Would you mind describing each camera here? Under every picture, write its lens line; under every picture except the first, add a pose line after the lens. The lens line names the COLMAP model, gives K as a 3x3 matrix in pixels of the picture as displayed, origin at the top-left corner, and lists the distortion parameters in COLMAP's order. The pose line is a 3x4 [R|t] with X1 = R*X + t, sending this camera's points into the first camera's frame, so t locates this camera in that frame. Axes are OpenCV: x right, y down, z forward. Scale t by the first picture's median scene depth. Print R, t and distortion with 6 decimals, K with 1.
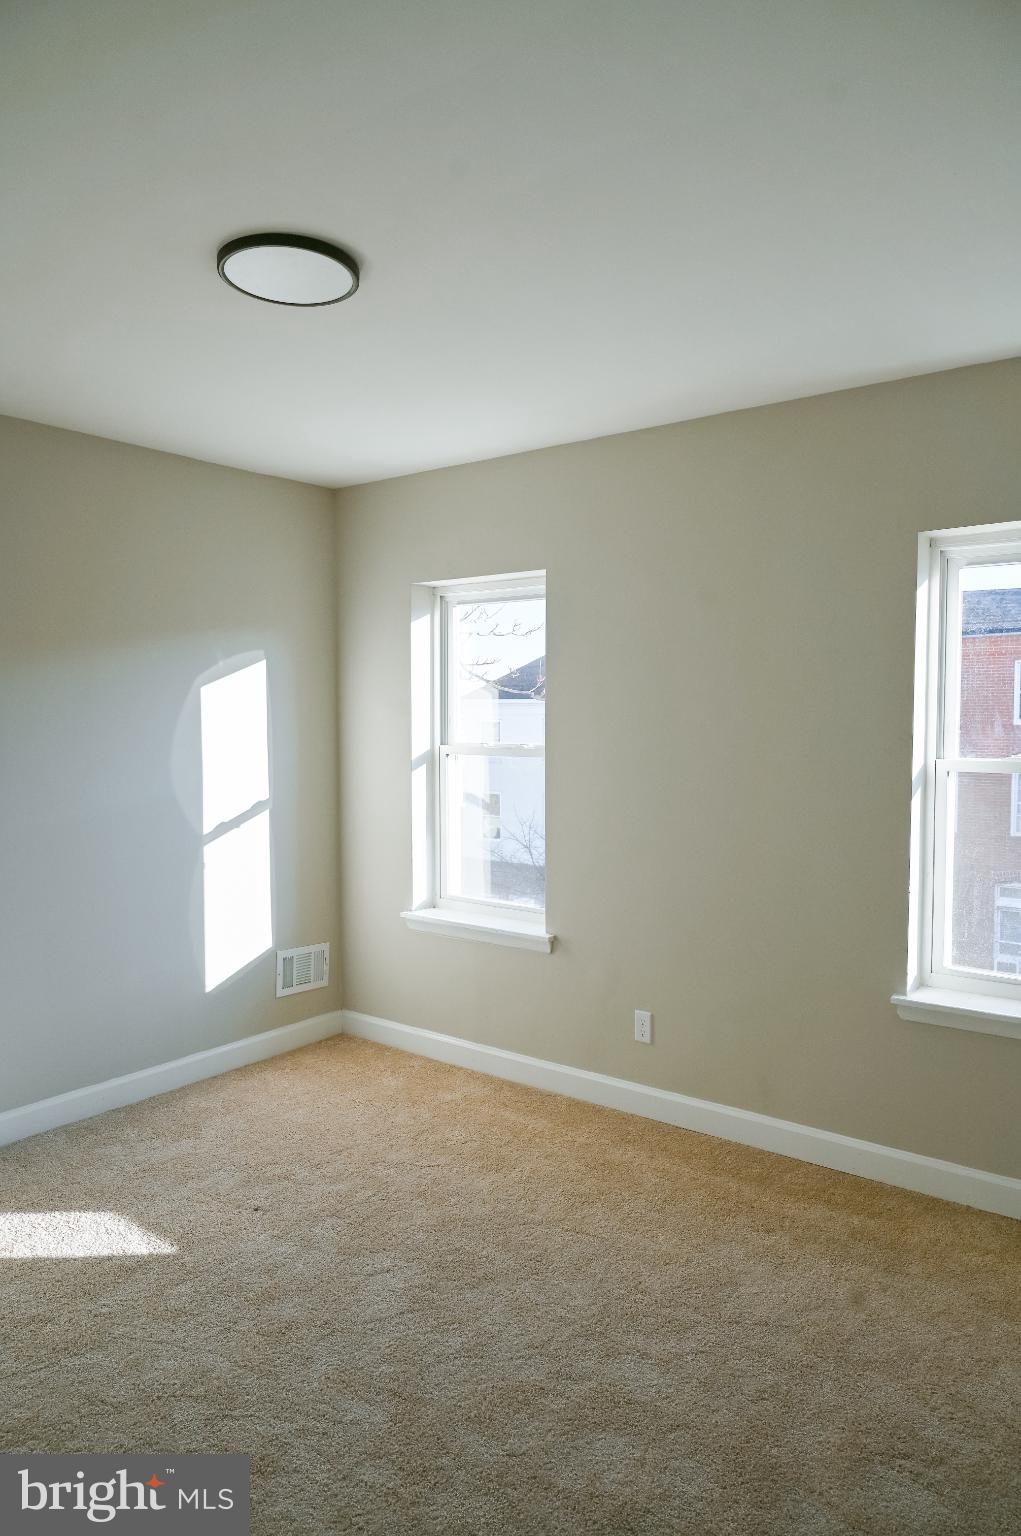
lens RADIAL K [[1078.7, 0, 510.5], [0, 1078.7, 768.0], [0, 0, 1]] dist [-0.010847, -0.002587]
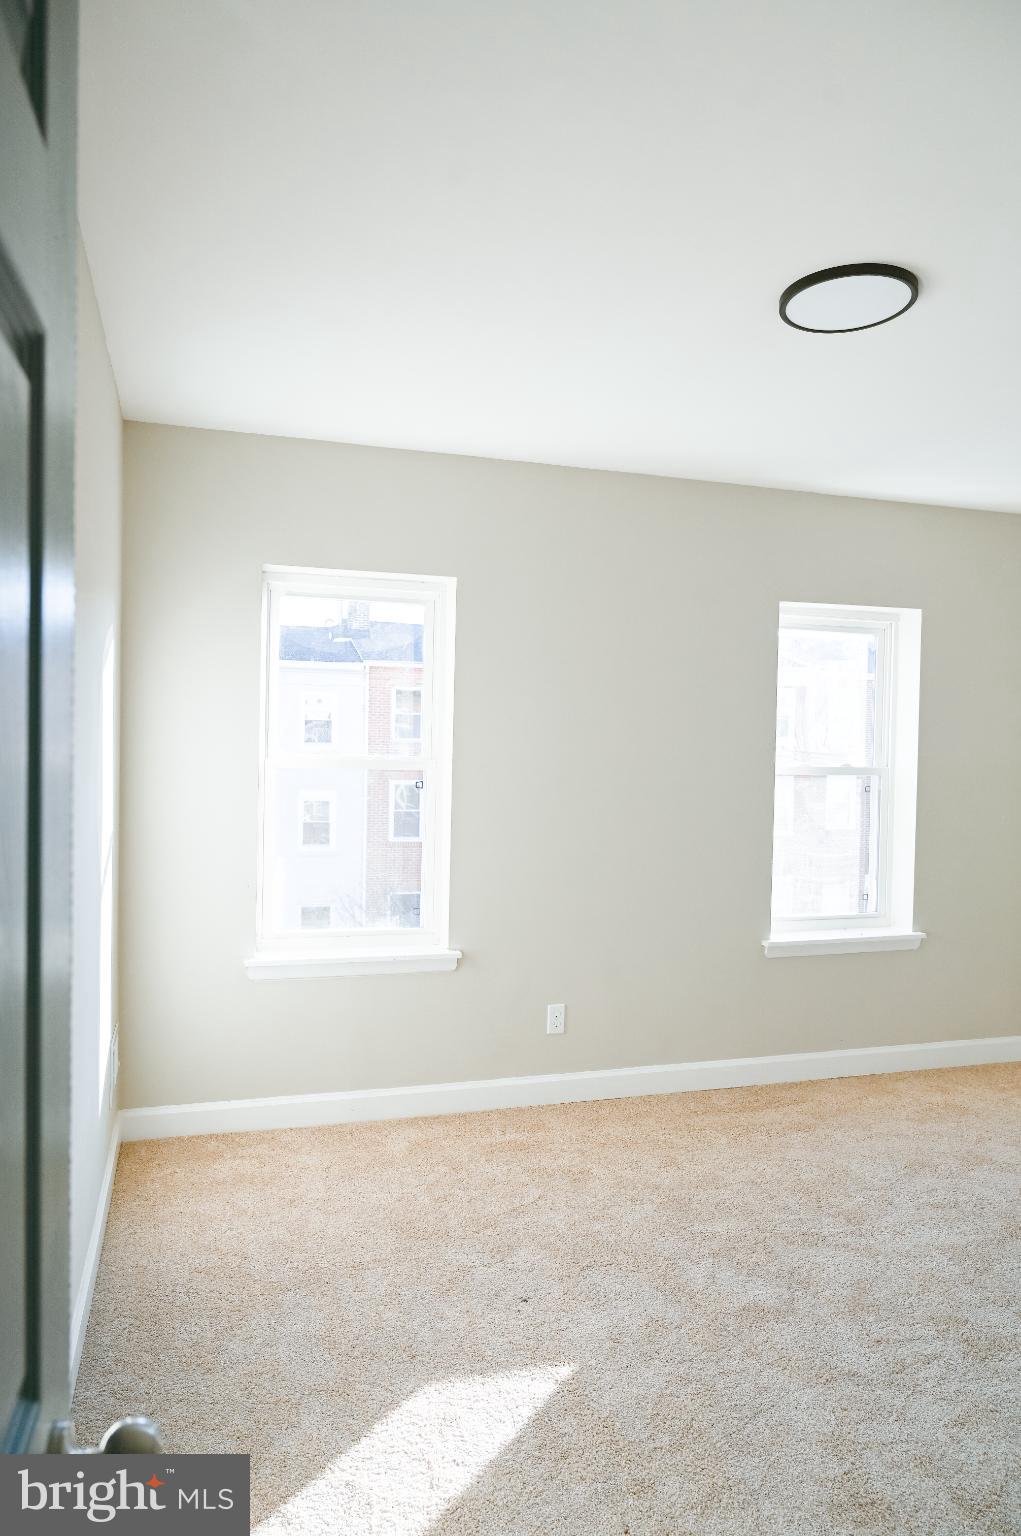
lens RADIAL K [[1078.7, 0, 510.5], [0, 1078.7, 768.0], [0, 0, 1]] dist [-0.010847, -0.002587]
pose [[0.549290, -0.015153, 0.835495, -0.748822], [0.027754, 0.999615, -0.000117, -0.009251], [-0.835171, 0.023252, 0.549498, 0.420767]]
